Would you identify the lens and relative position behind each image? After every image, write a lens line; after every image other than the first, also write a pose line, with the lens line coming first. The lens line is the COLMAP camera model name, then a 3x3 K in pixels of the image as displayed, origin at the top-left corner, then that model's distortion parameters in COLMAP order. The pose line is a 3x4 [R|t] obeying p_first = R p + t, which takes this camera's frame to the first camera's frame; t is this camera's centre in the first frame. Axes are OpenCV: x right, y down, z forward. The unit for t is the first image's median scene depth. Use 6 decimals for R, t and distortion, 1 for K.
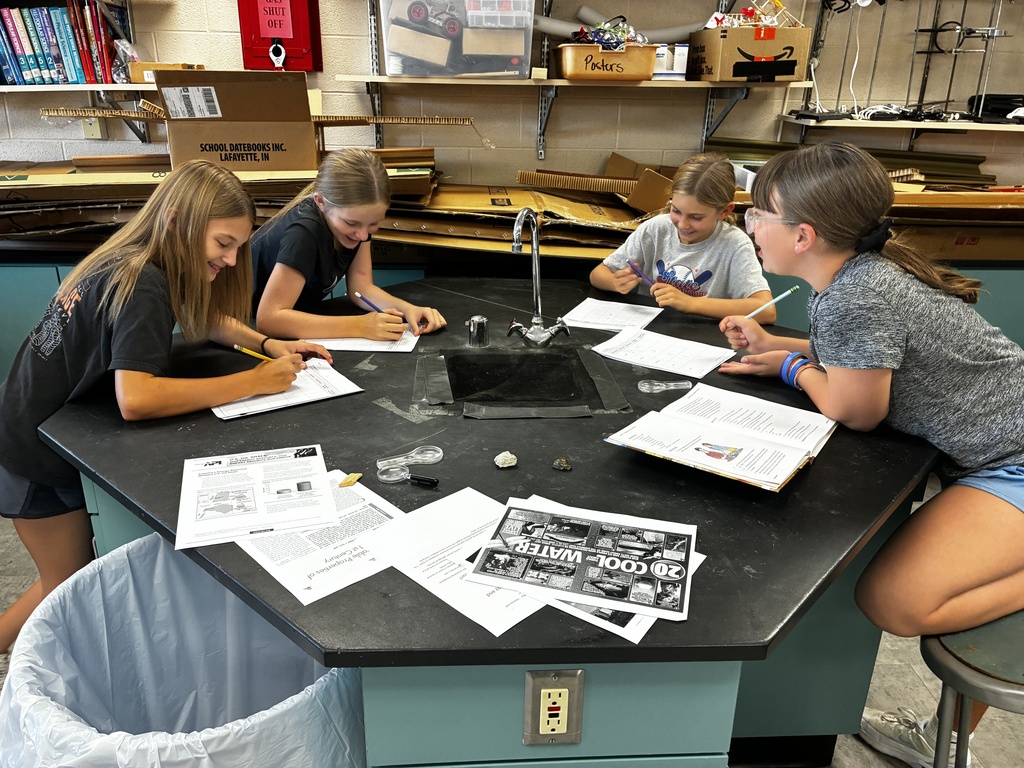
lens RADIAL K [[785.1, 0, 512.0], [0, 785.1, 384.0], [0, 0, 1]] dist [-0.007797, -0.002607]
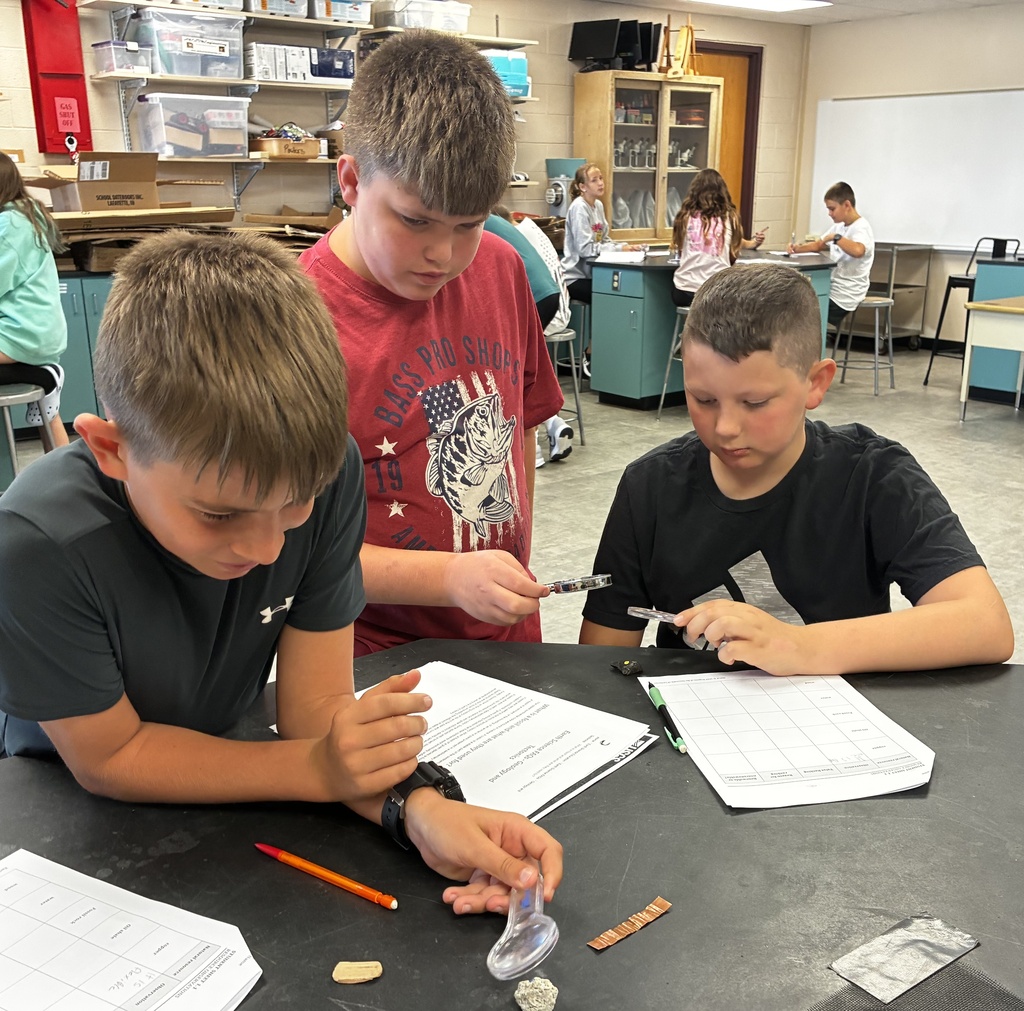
lens RADIAL K [[1177.4, 0, 512.0], [0, 1177.4, 505.5], [0, 0, 1]] dist [0.006434, 0.008255]
pose [[0.819480, -0.166196, 0.548481, -1.023645], [0.220467, 0.974801, -0.034020, 0.541895], [-0.529006, 0.148801, 0.835471, -1.285141]]
